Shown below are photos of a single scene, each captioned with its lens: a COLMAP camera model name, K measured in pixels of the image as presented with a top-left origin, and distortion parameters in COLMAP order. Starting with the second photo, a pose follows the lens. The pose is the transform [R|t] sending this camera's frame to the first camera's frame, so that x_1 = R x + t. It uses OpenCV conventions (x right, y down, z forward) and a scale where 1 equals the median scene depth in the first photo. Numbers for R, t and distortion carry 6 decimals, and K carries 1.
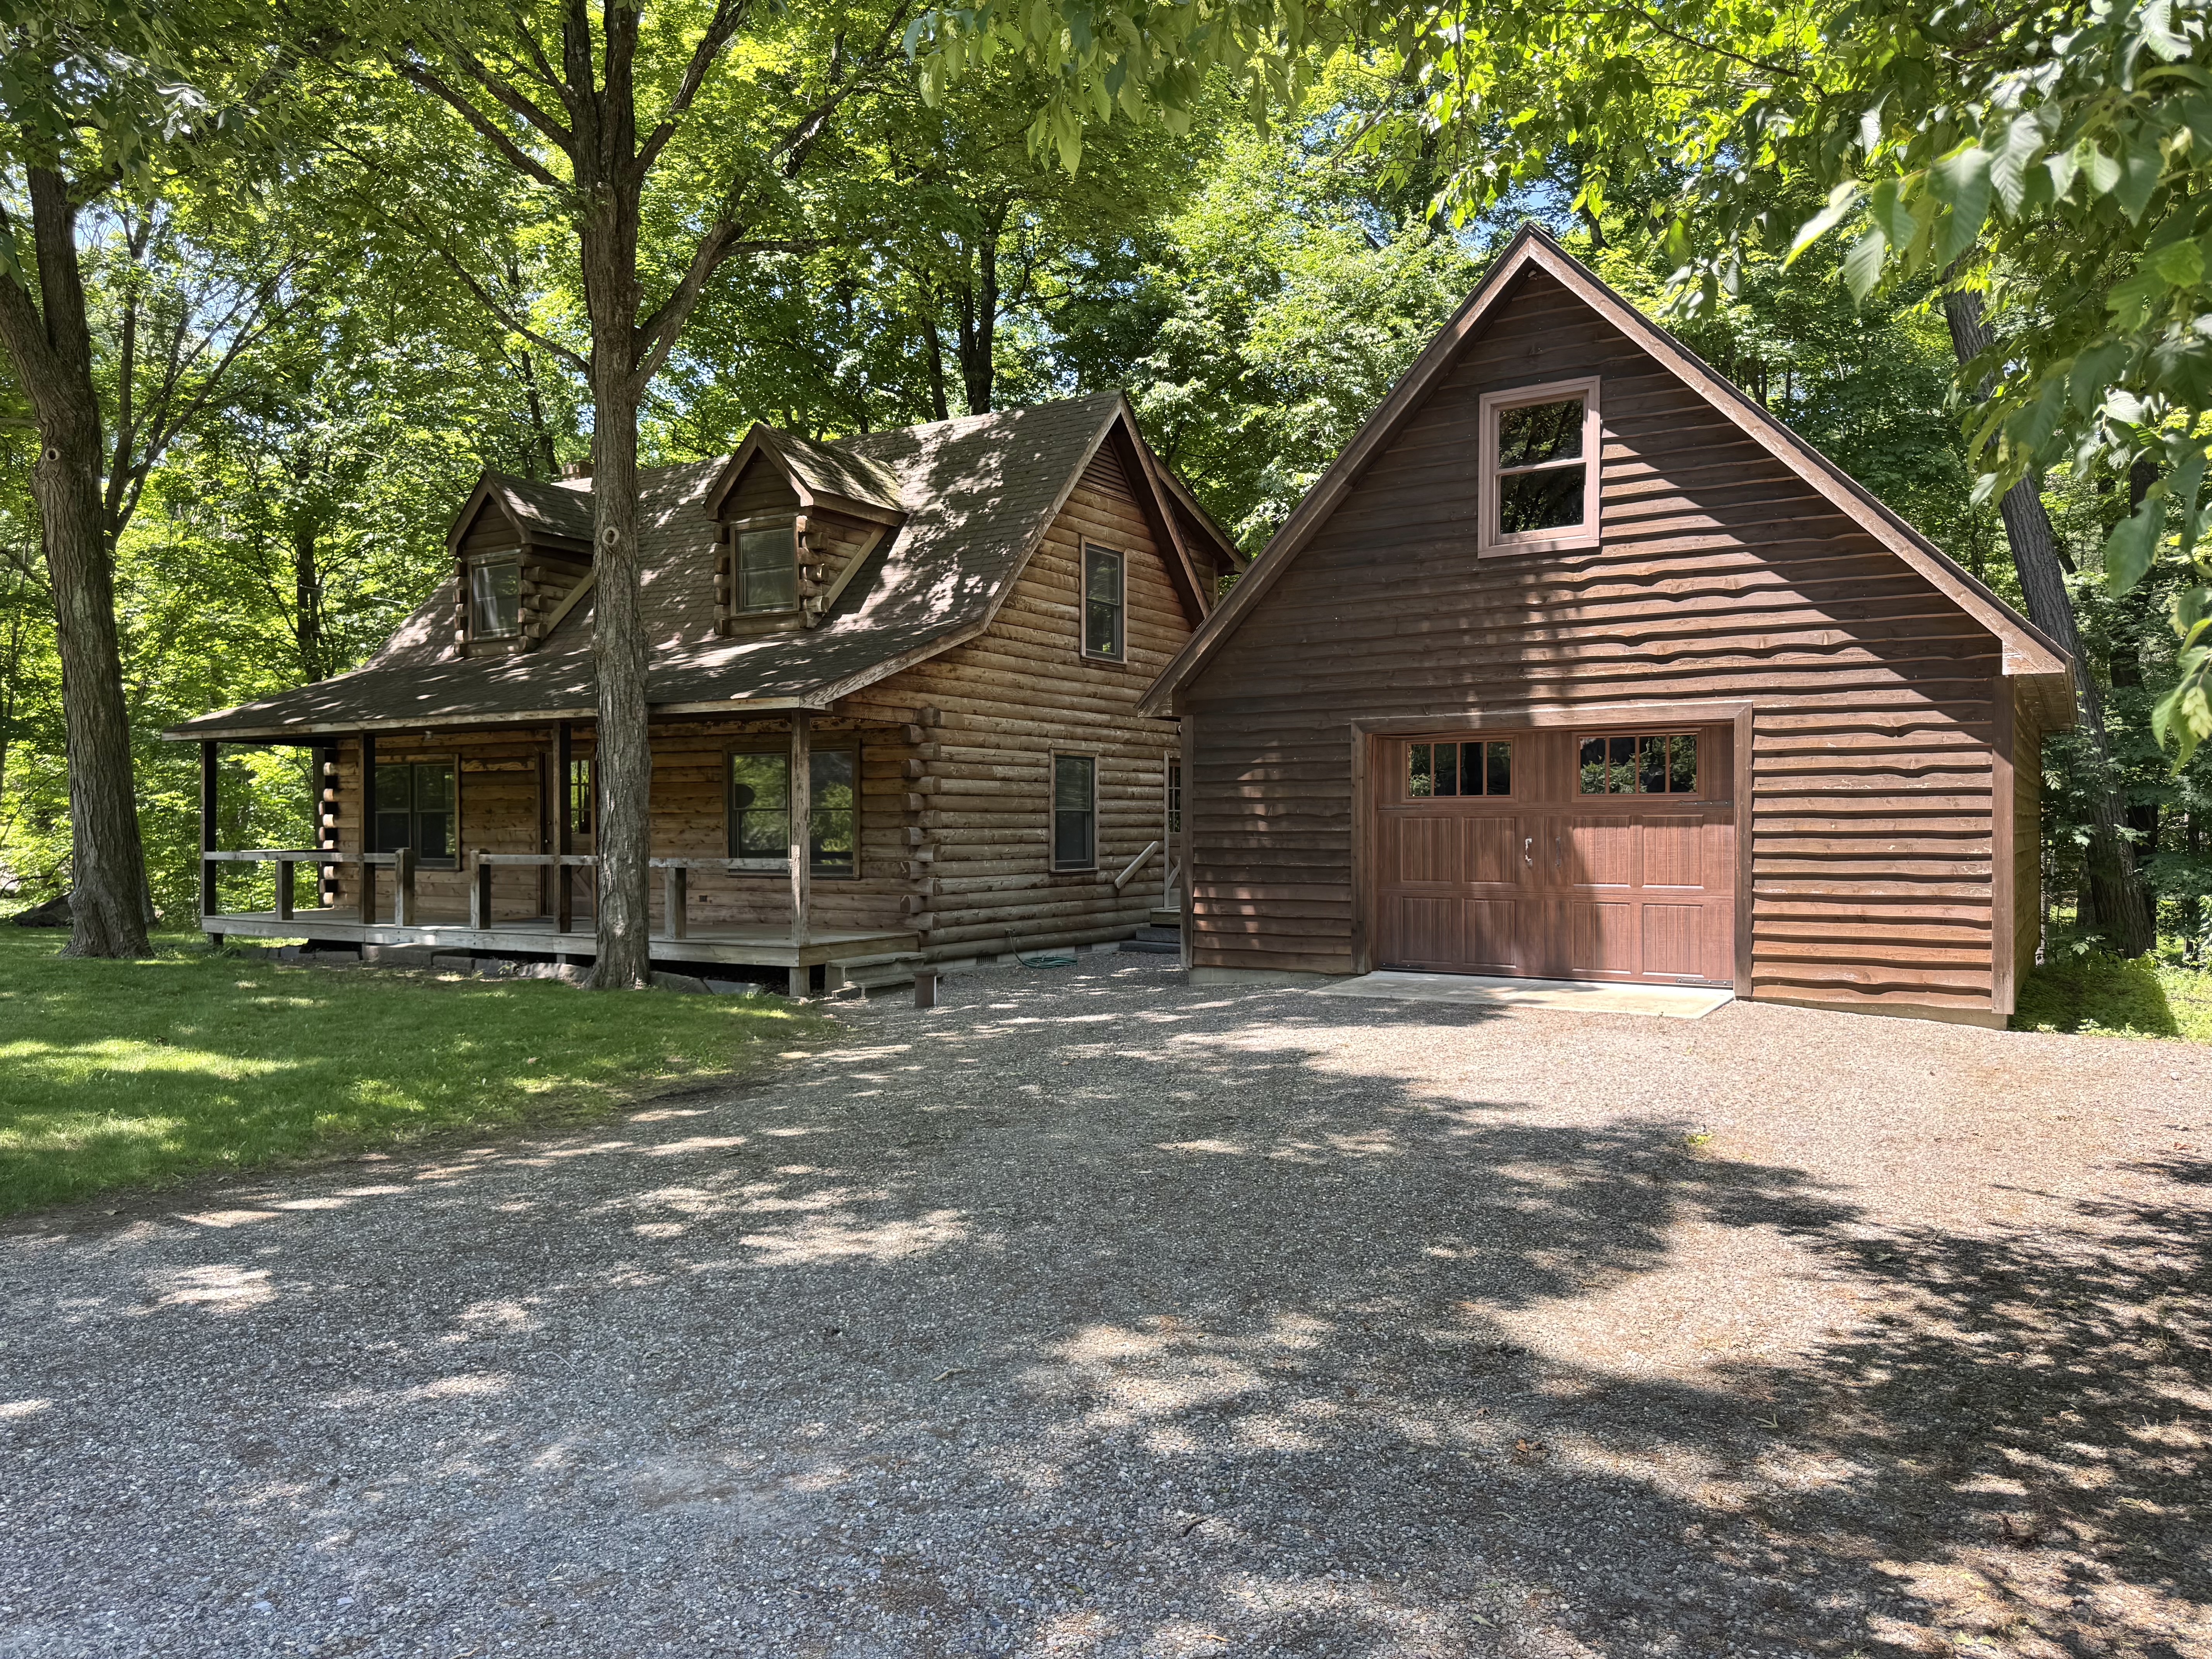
lens RADIAL K [[1567.7, 0, 1112.4], [0, 1567.7, 835.0], [0, 0, 1]] dist [0.087175, -0.104390]
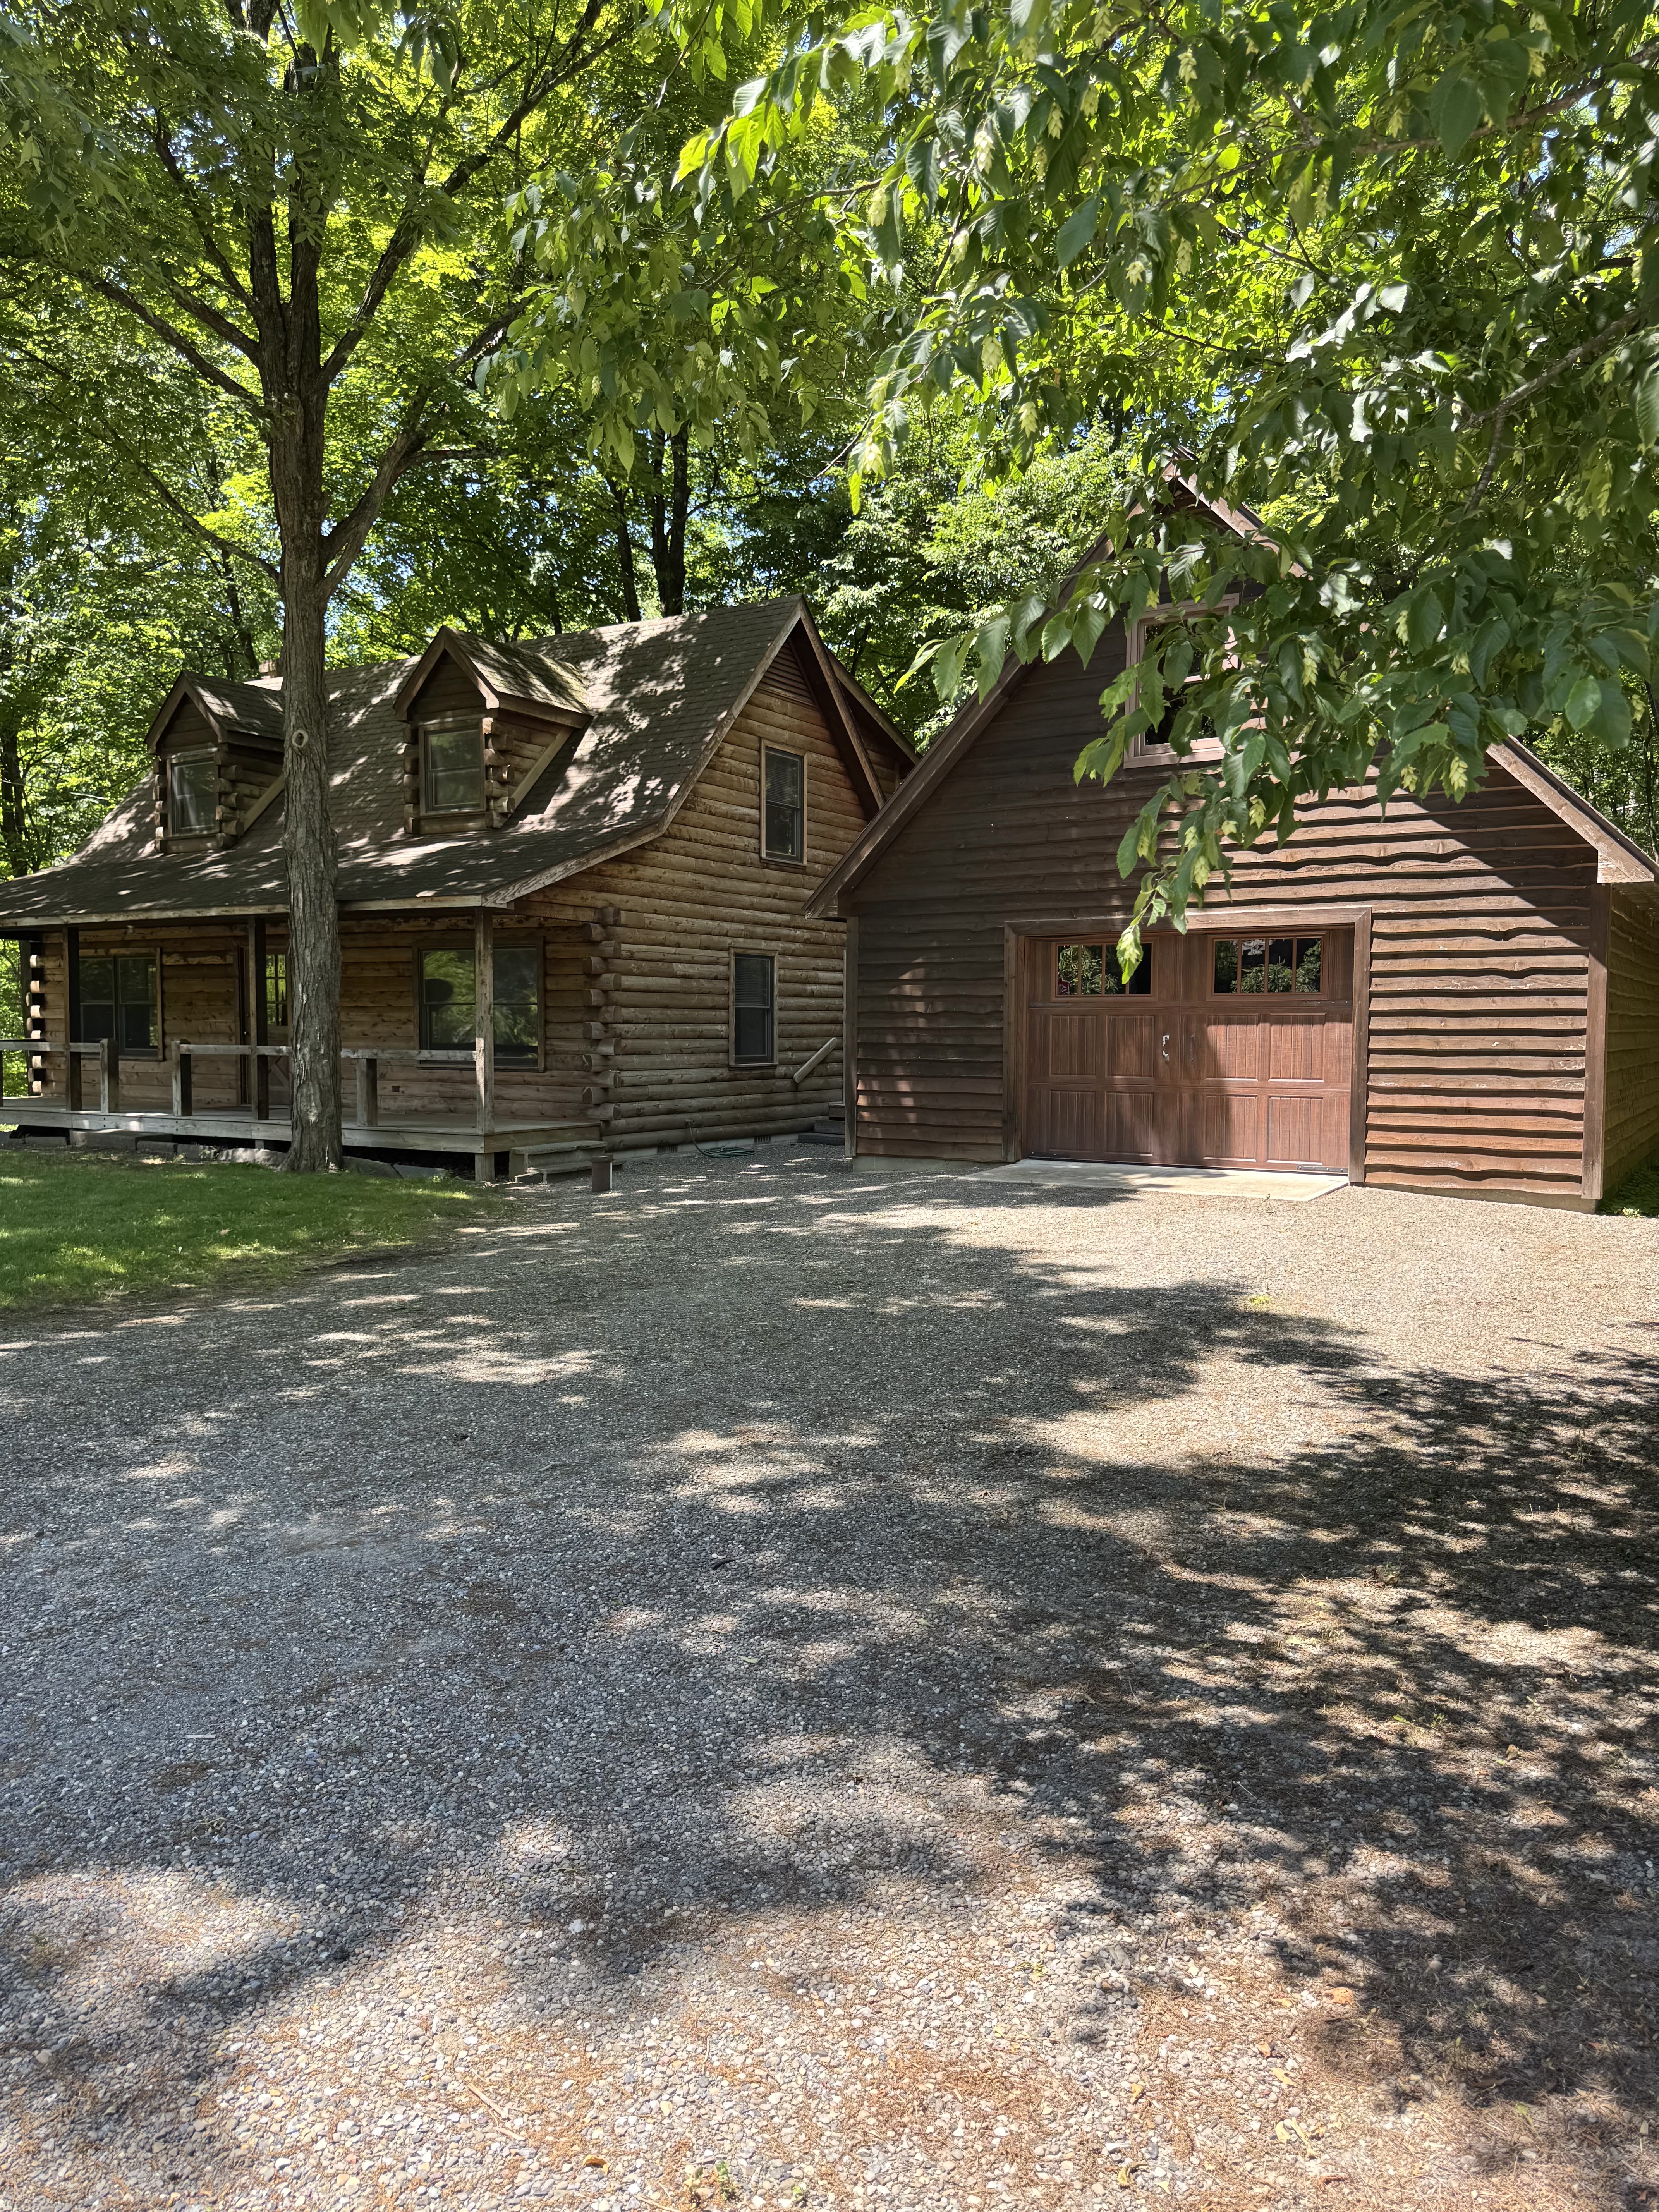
lens RADIAL K [[1564.5, 0, 833.1], [0, 1564.5, 1121.9], [0, 0, 1]] dist [0.093611, -0.145567]
pose [[0.999968, 0.005736, 0.005488, 0.025842], [-0.006033, 0.998427, 0.055744, 0.002300], [-0.005160, -0.055776, 0.998430, -0.046823]]
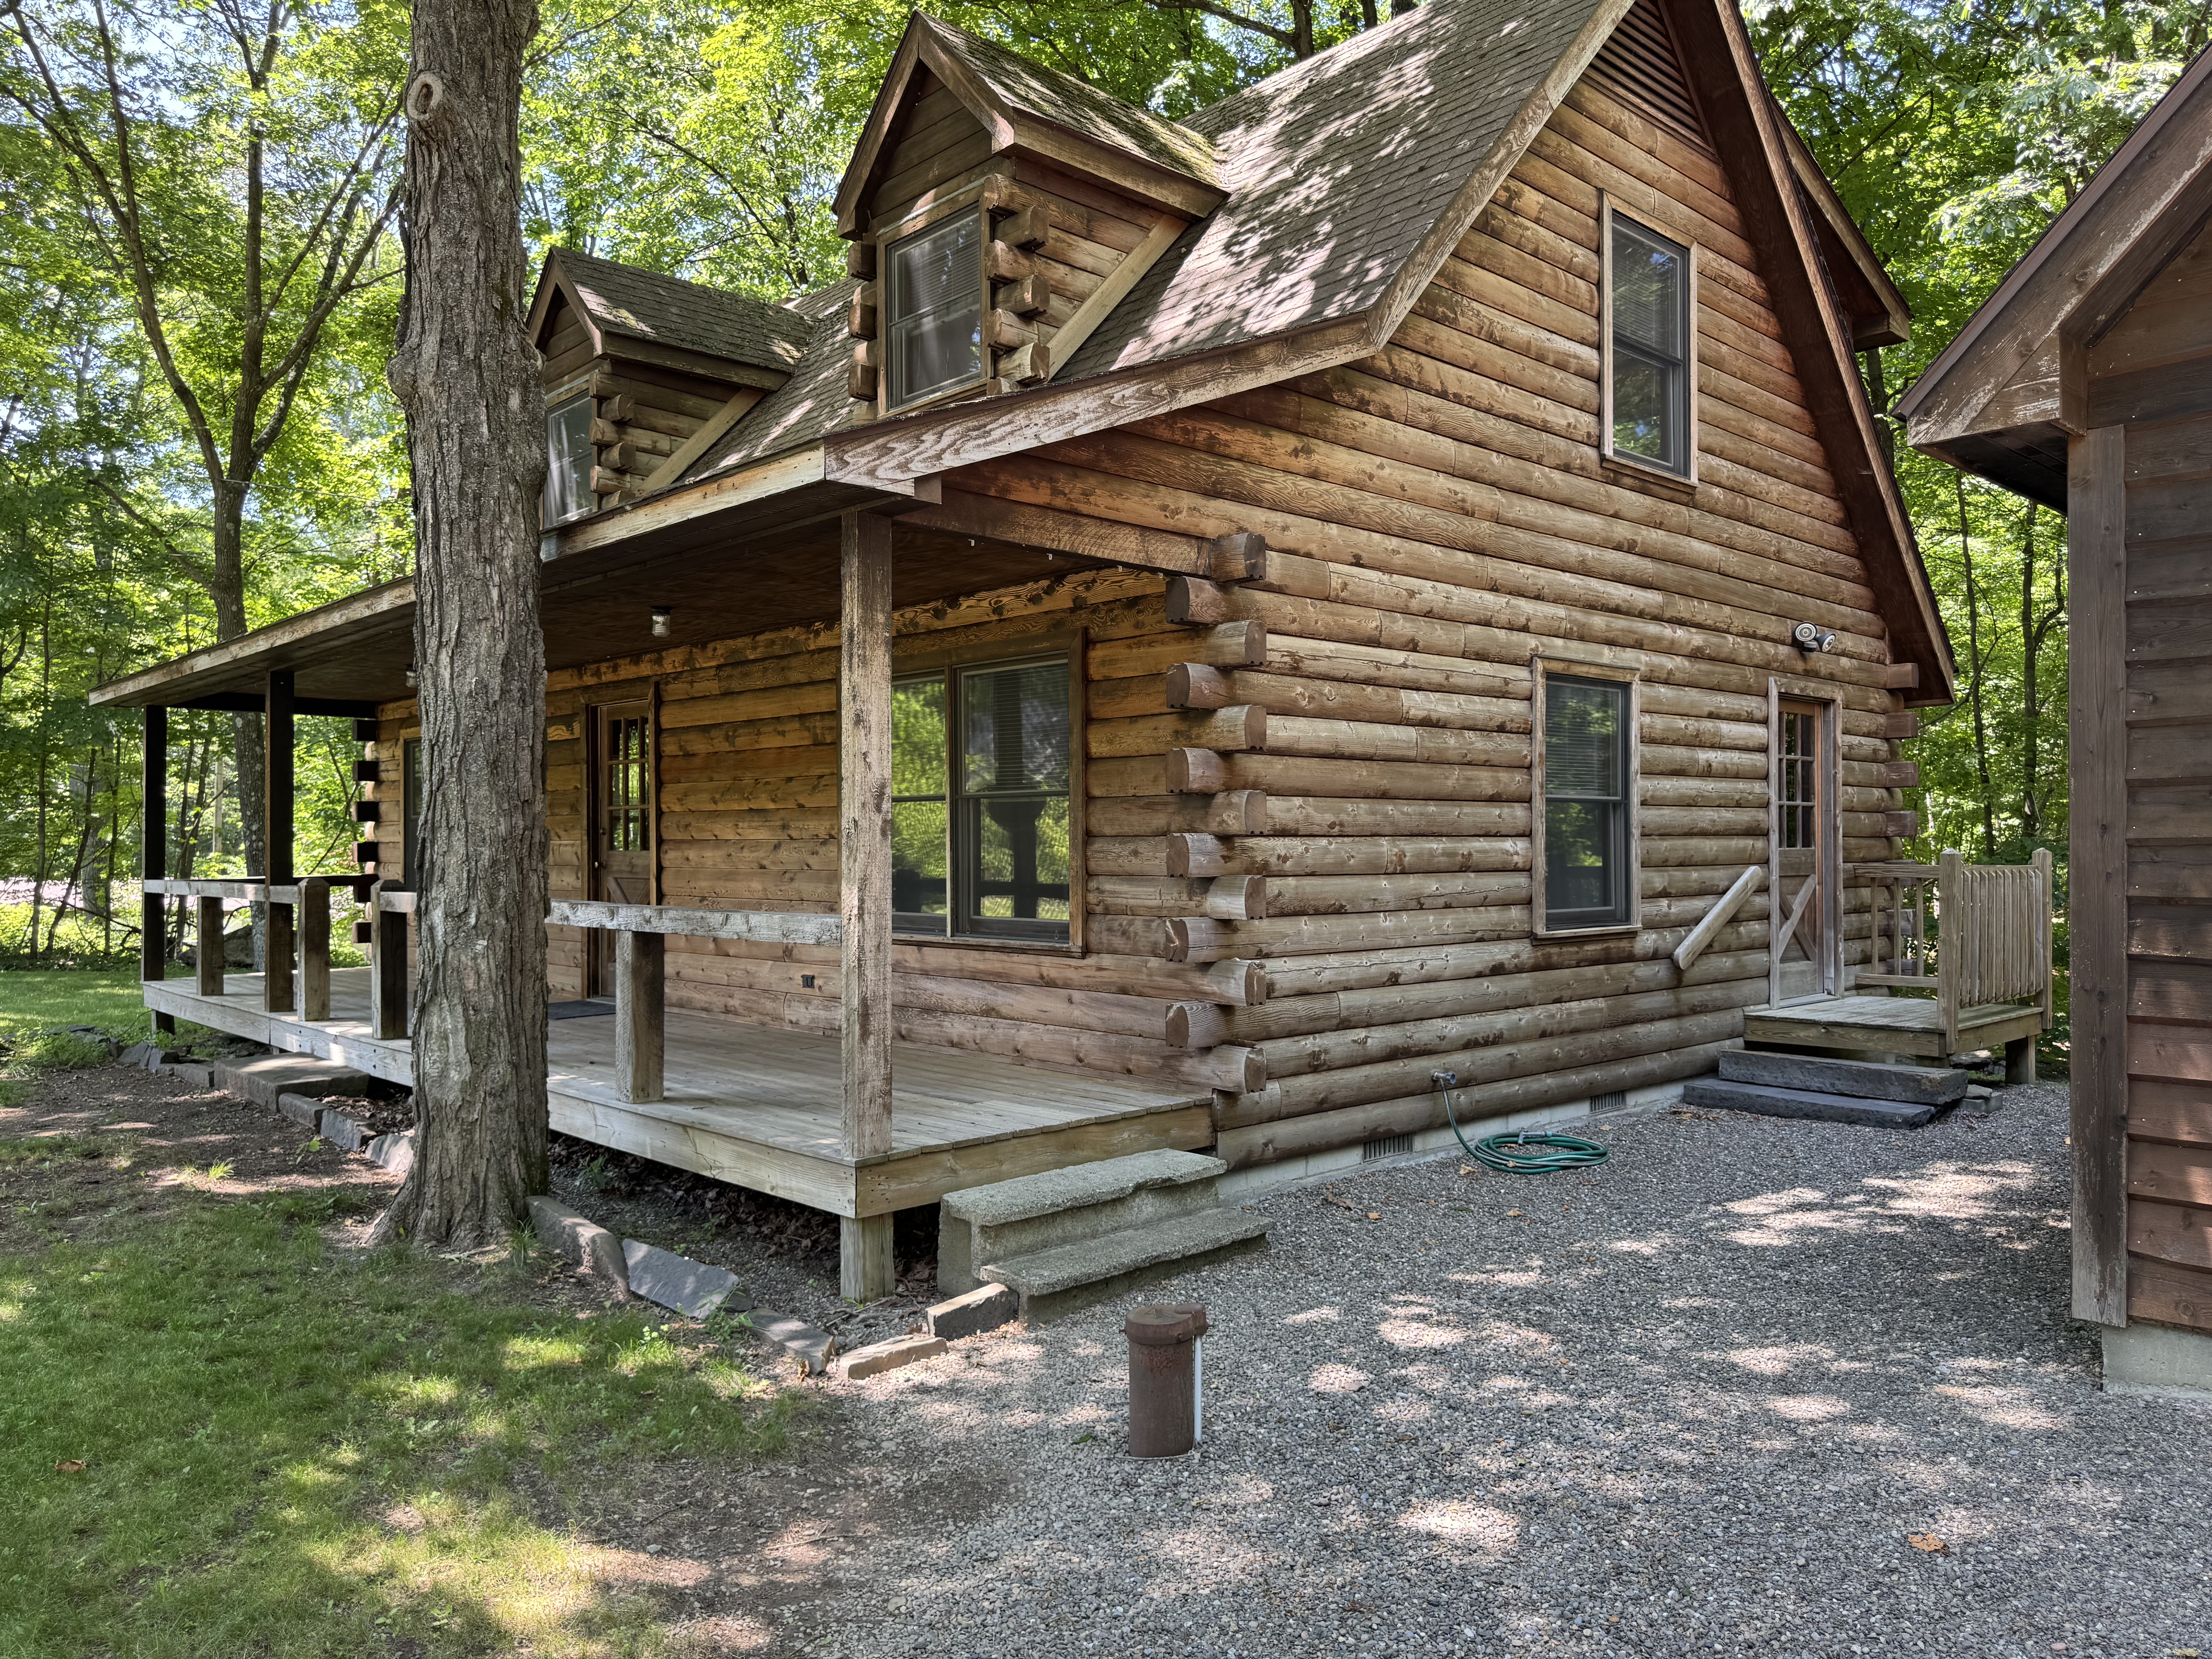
lens RADIAL K [[1564.5, 0, 1096.5], [0, 1564.5, 833.7], [0, 0, 1]] dist [0.093611, -0.145567]
pose [[0.962718, -0.003122, -0.270488, -0.041852], [-0.000255, 0.999922, -0.012448, 0.000151], [0.270506, 0.012053, 0.962643, 0.587446]]
